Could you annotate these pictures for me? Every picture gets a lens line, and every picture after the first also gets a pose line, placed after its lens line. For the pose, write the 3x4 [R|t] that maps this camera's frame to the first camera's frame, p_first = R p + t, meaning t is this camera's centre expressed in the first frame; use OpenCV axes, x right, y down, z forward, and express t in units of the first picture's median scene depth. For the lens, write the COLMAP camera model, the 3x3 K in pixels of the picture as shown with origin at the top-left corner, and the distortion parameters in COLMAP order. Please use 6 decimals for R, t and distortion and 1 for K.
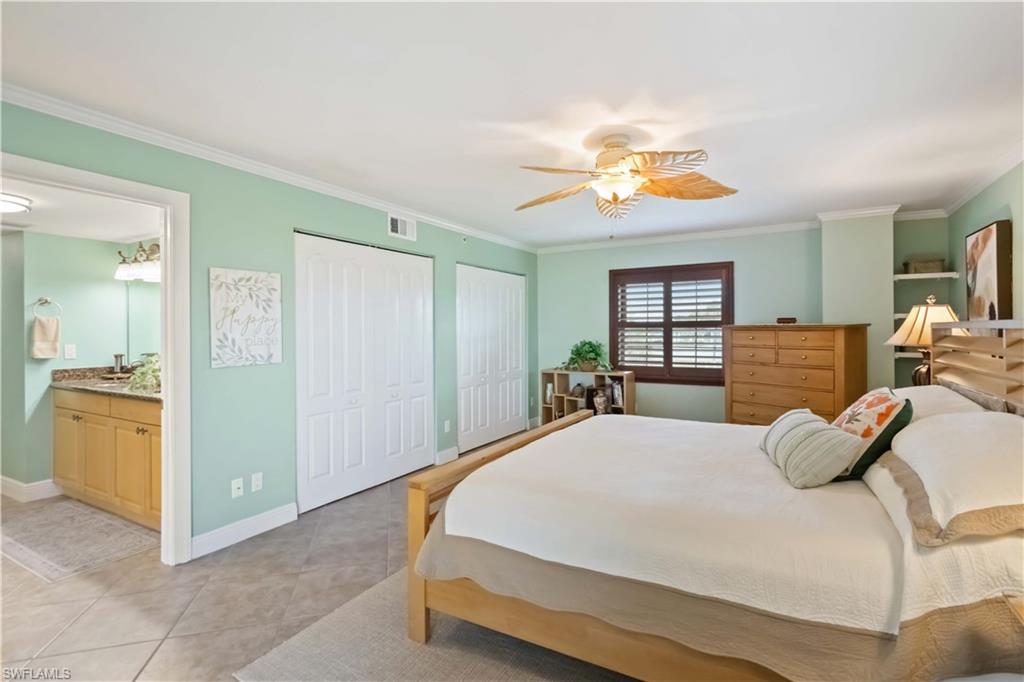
lens RADIAL K [[487.2, 0, 524.6], [0, 487.2, 330.3], [0, 0, 1]] dist [0.002759, 0.000856]
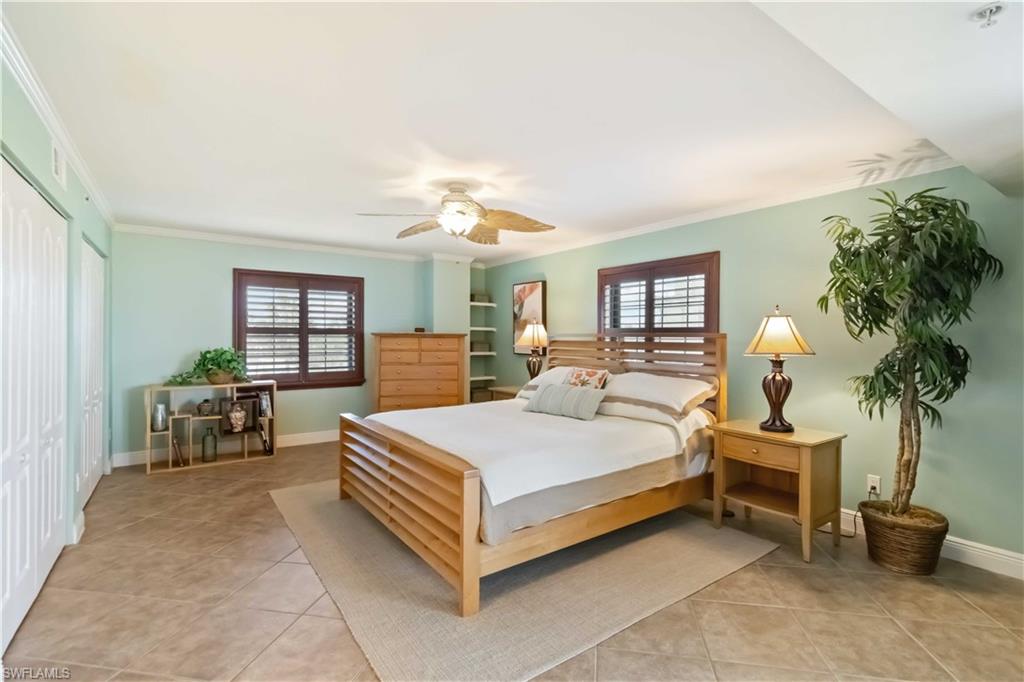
lens RADIAL K [[477.9, 0, 539.0], [0, 477.9, 338.1], [0, 0, 1]] dist [0.002893, 0.000632]
pose [[0.394059, 0.004749, 0.919073, -0.442848], [-0.005130, 0.999982, -0.002968, 0.003573], [-0.919071, -0.003545, 0.394076, 0.162031]]
